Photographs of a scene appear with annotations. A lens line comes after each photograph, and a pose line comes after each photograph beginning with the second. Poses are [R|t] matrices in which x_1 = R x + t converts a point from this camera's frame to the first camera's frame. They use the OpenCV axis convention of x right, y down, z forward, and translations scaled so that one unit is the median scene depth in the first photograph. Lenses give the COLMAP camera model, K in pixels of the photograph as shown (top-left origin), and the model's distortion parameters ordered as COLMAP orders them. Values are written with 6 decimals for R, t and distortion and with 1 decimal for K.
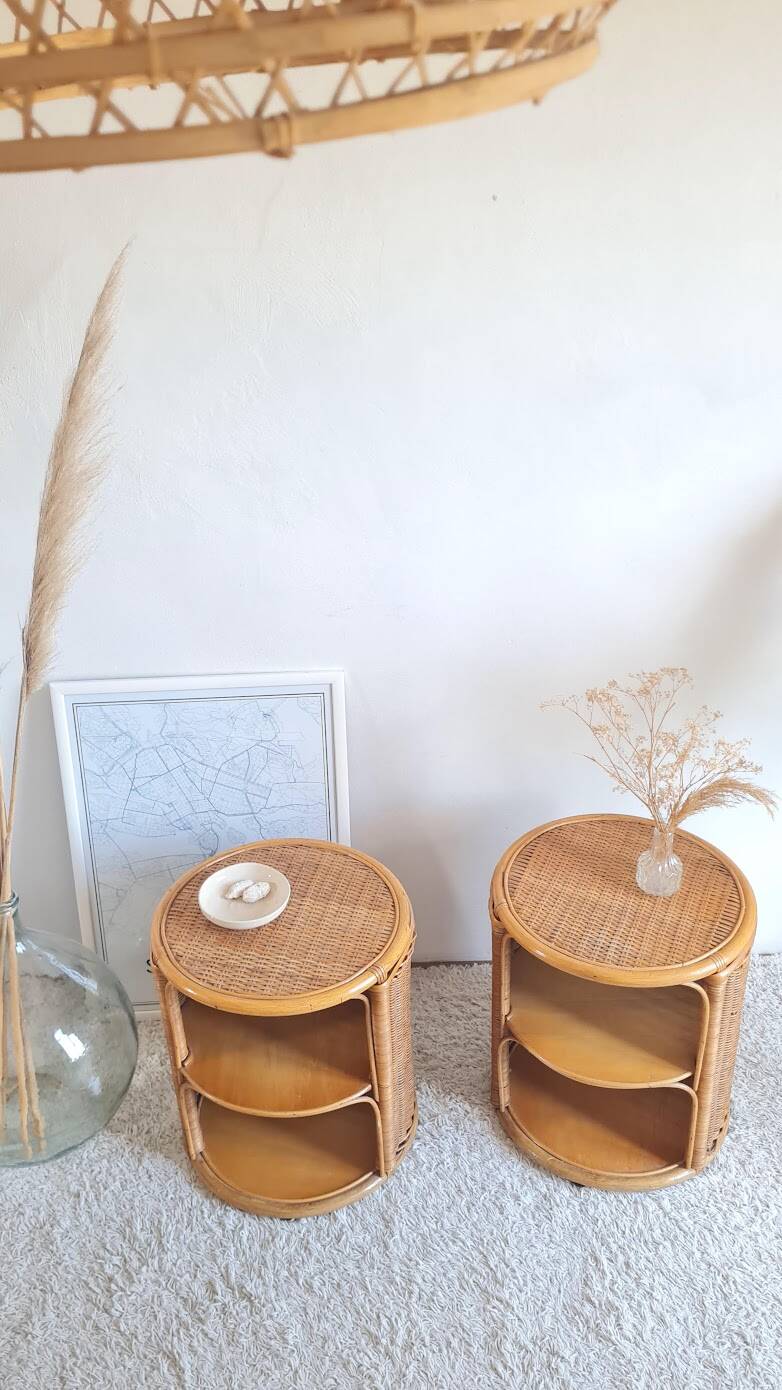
lens RADIAL K [[1205.0, 0, 374.0], [0, 1205.0, 662.9], [0, 0, 1]] dist [0.043514, -0.037620]
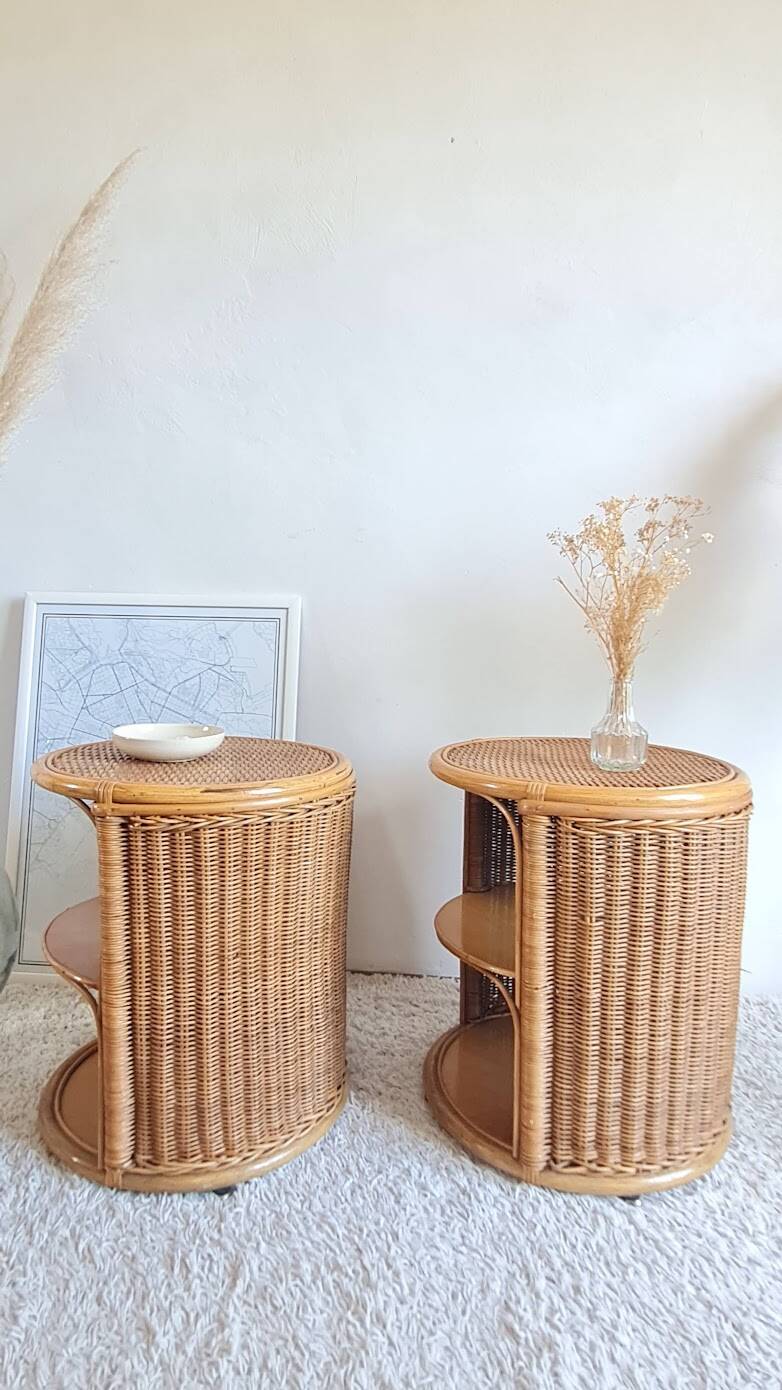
lens RADIAL K [[799.9, 0, 371.6], [0, 799.9, 683.0], [0, 0, 1]] dist [0.005840, -0.003842]
pose [[0.991427, 0.056667, -0.117734, 0.127736], [-0.100454, 0.906773, -0.409477, 0.373503], [0.083554, 0.417794, 0.904692, 0.458504]]
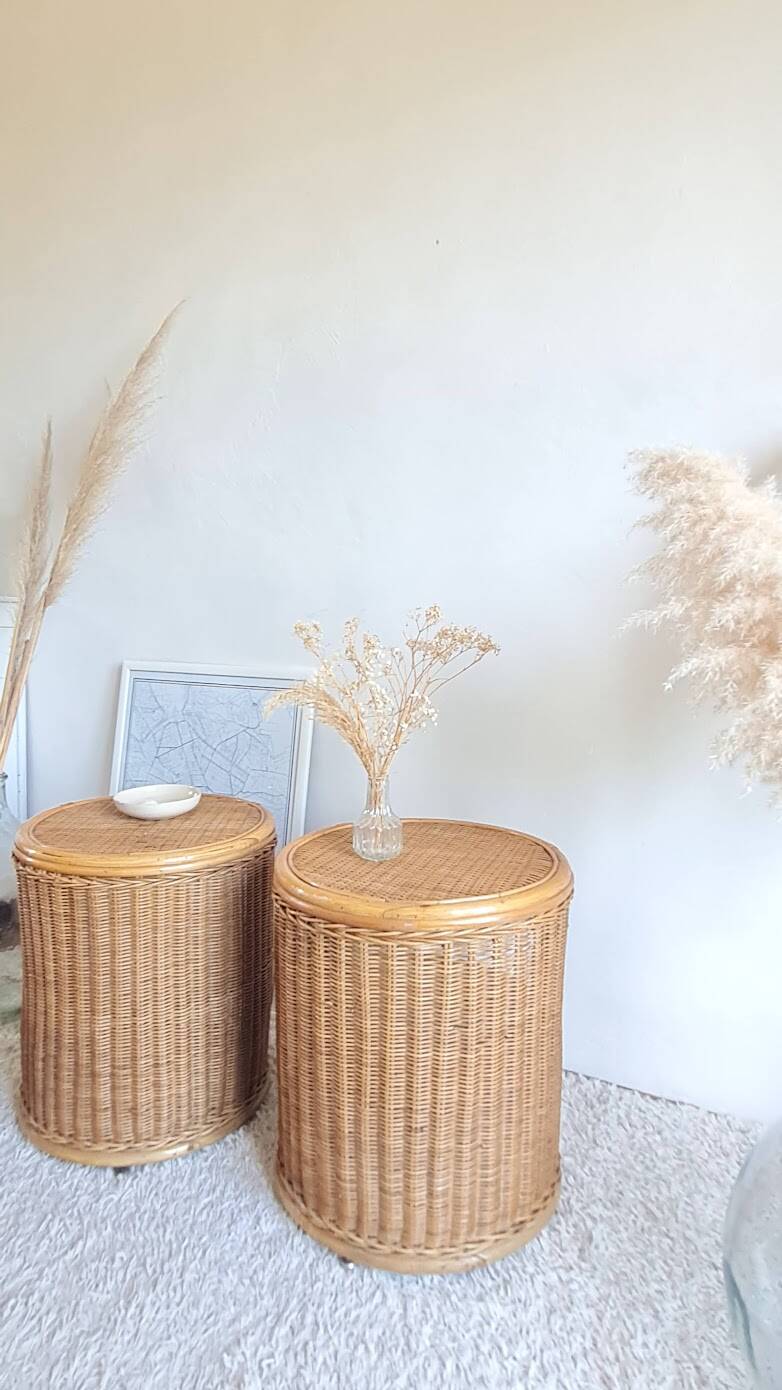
lens RADIAL K [[799.9, 0, 369.6], [0, 799.9, 681.8], [0, 0, 1]] dist [0.005840, -0.003842]
pose [[0.869211, 0.081125, -0.487741, 0.422071], [-0.268959, 0.905313, -0.328738, 0.272977], [0.414890, 0.416926, 0.808727, 0.448645]]
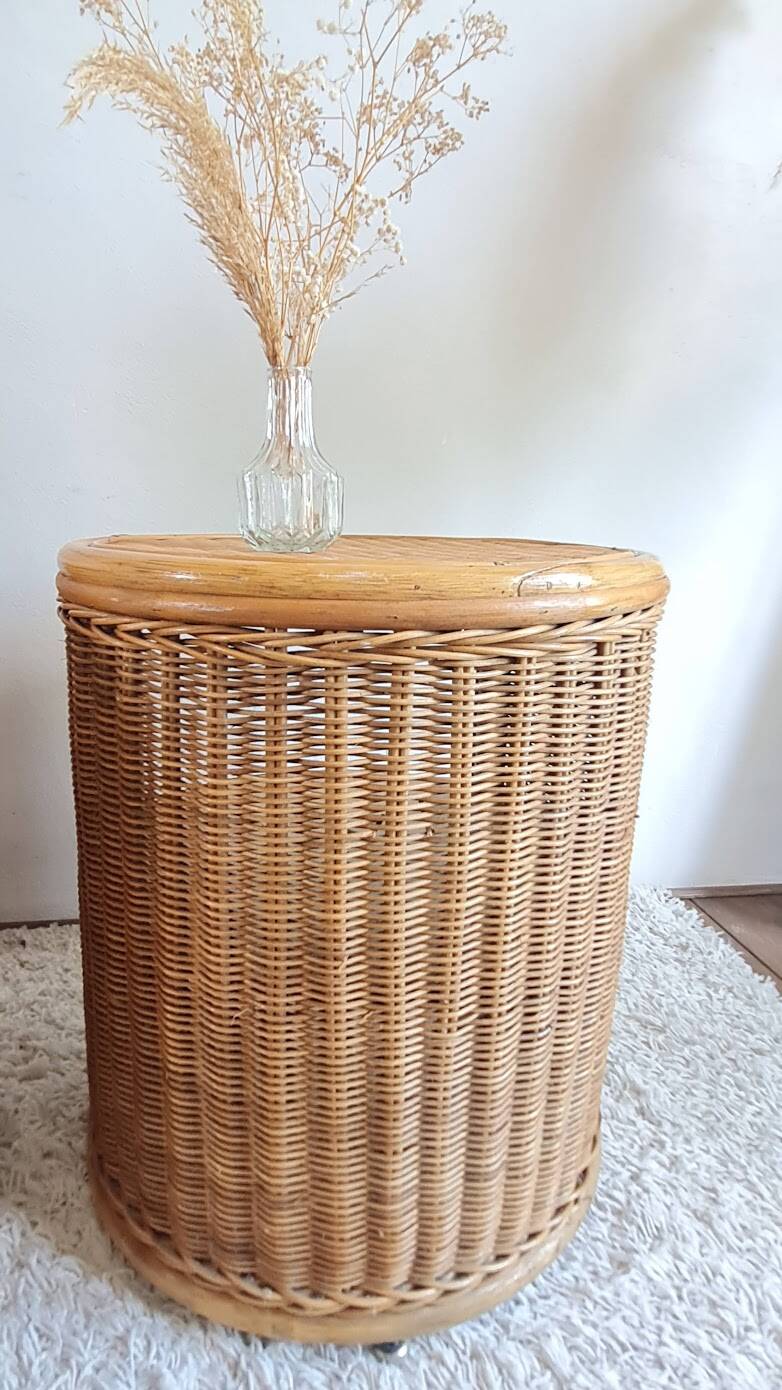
lens RADIAL K [[799.9, 0, 370.8], [0, 799.9, 680.5], [0, 0, 1]] dist [0.005840, -0.003842]
pose [[0.985662, 0.025570, 0.166784, 0.137660], [0.024780, 0.955799, -0.292976, 0.319848], [-0.166903, 0.292908, 0.941460, 0.719091]]
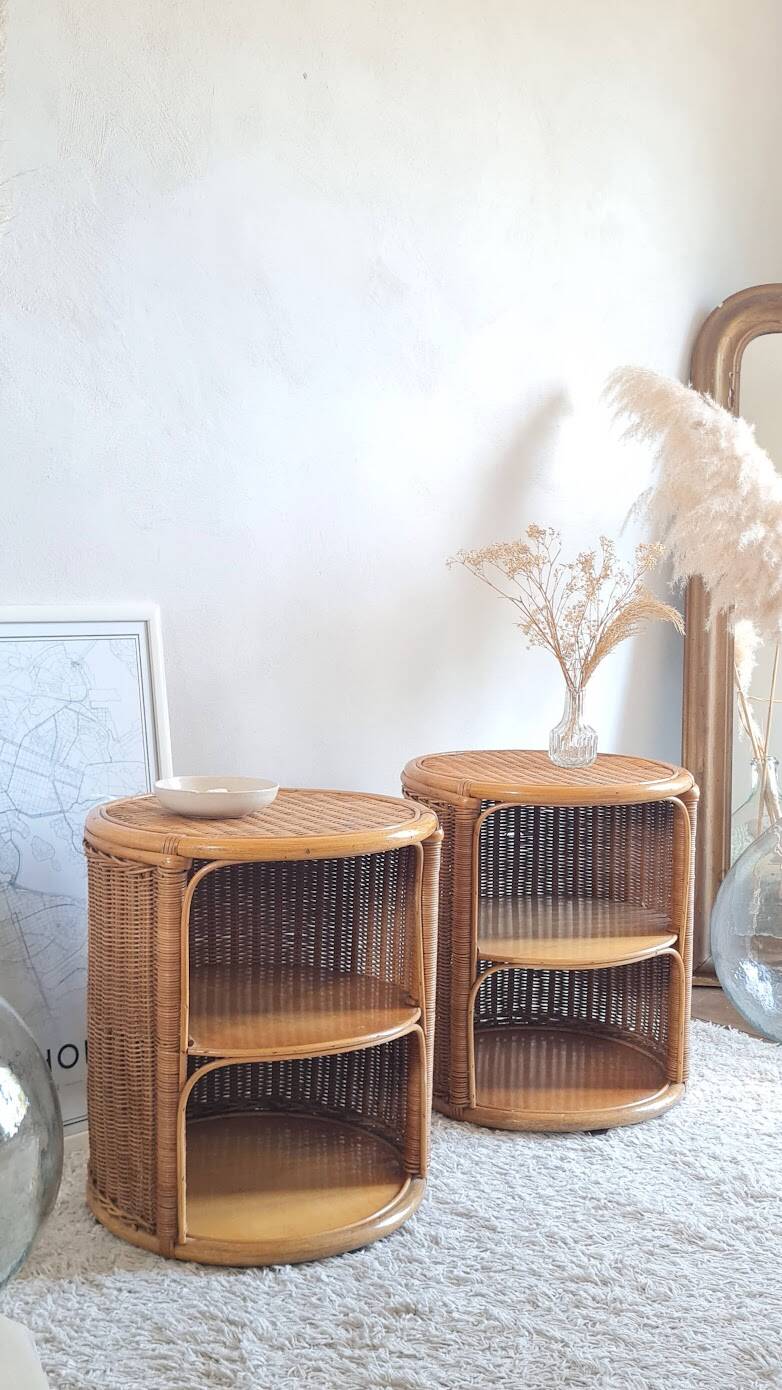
lens RADIAL K [[1531.5, 0, 413.1], [0, 1531.5, 669.3], [0, 0, 1]] dist [0.027858, 0.000000]
pose [[0.731501, -0.004620, 0.681825, -0.639135], [0.289641, 0.907376, -0.304594, 0.433880], [-0.617264, 0.420295, 0.665084, 0.266206]]
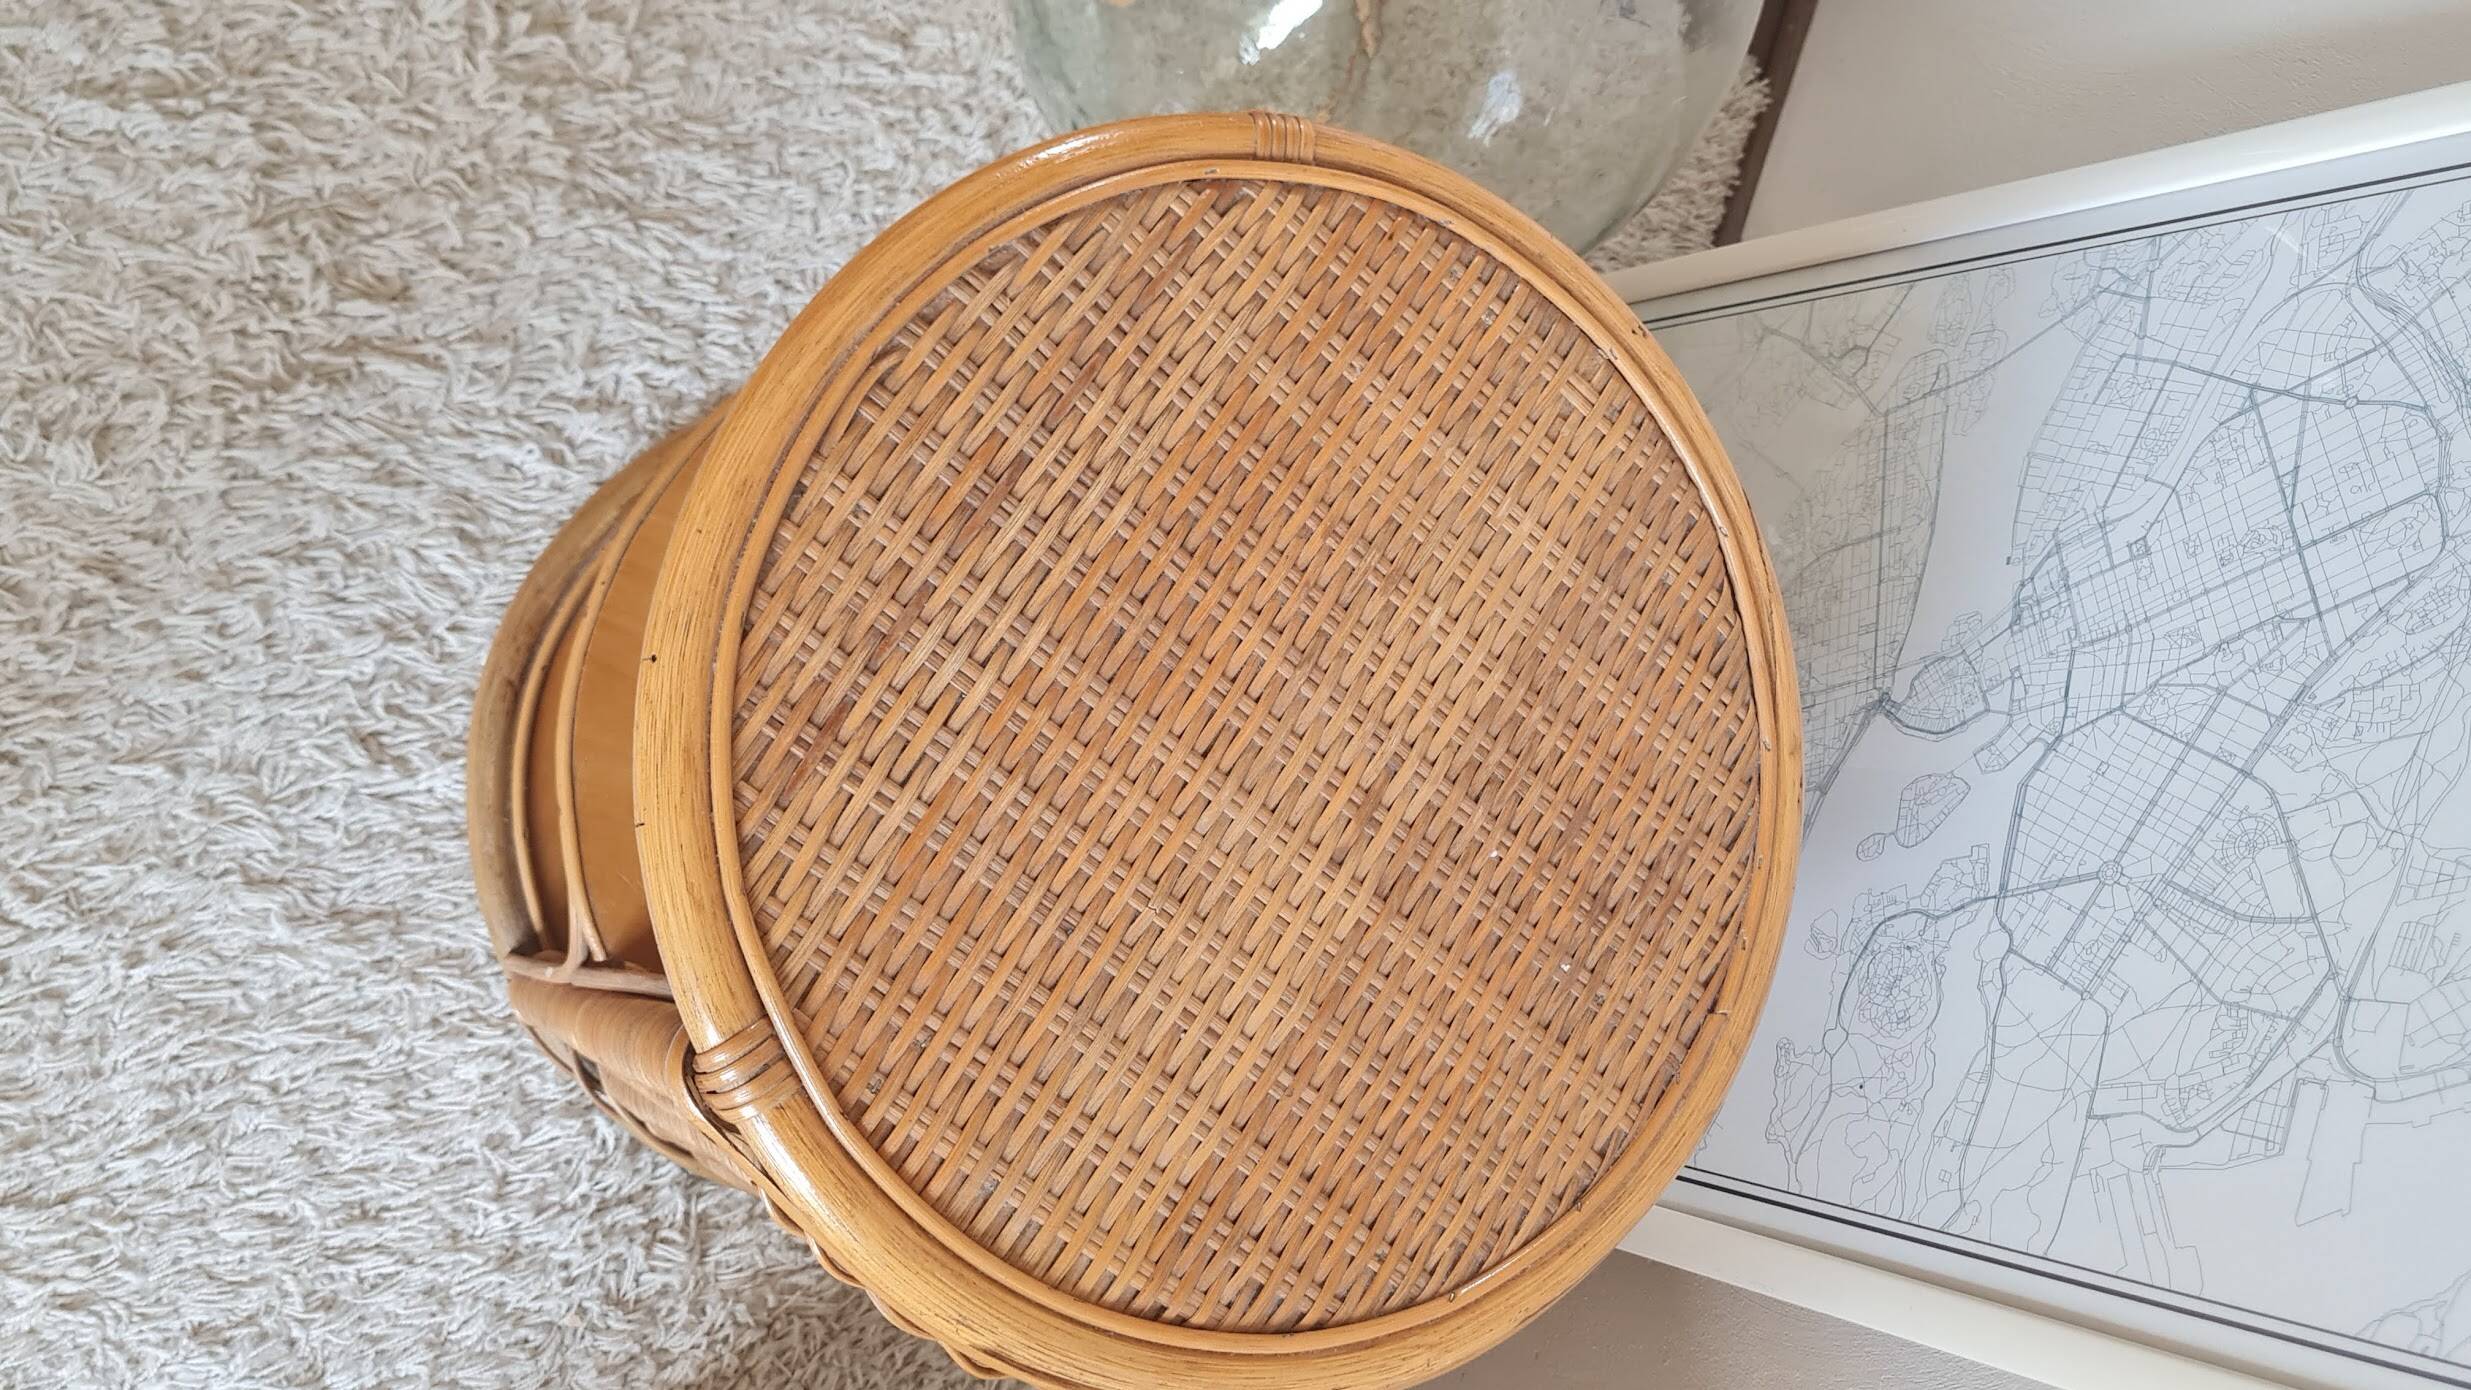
lens RADIAL K [[2142.1, 0, 1263.0], [0, 2142.1, 663.5], [0, 0, 1]] dist [0.043514, -0.037620]
pose [[-0.348099, 0.913607, -0.210119, -0.011963], [-0.781394, -0.158935, 0.603460, 0.001583], [0.517929, 0.374249, 0.769212, 0.698470]]
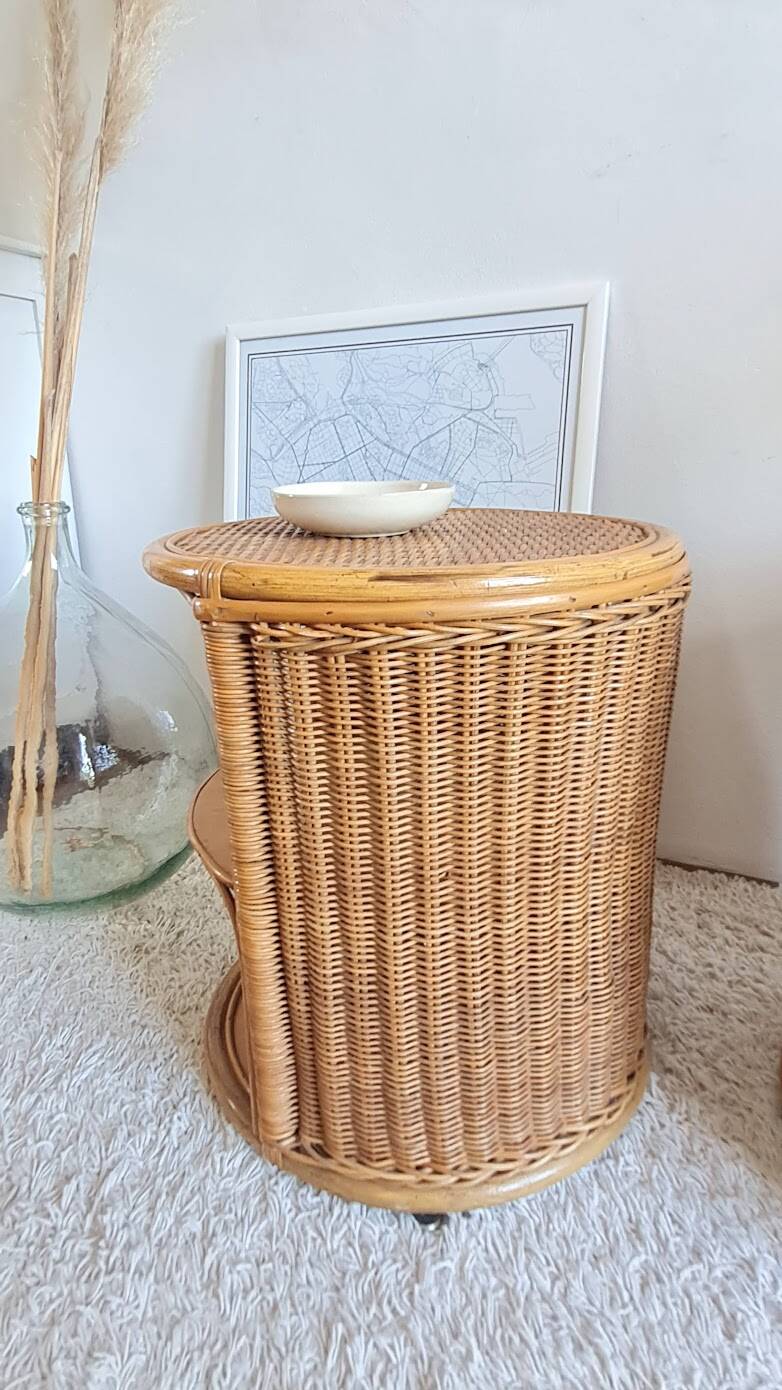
lens RADIAL K [[799.9, 0, 368.6], [0, 799.9, 682.1], [0, 0, 1]] dist [0.005840, -0.003842]
pose [[0.874279, 0.138993, -0.465099, 0.094607], [-0.226168, 0.964416, -0.136931, 0.315290], [0.429516, 0.224906, 0.874605, 0.684975]]
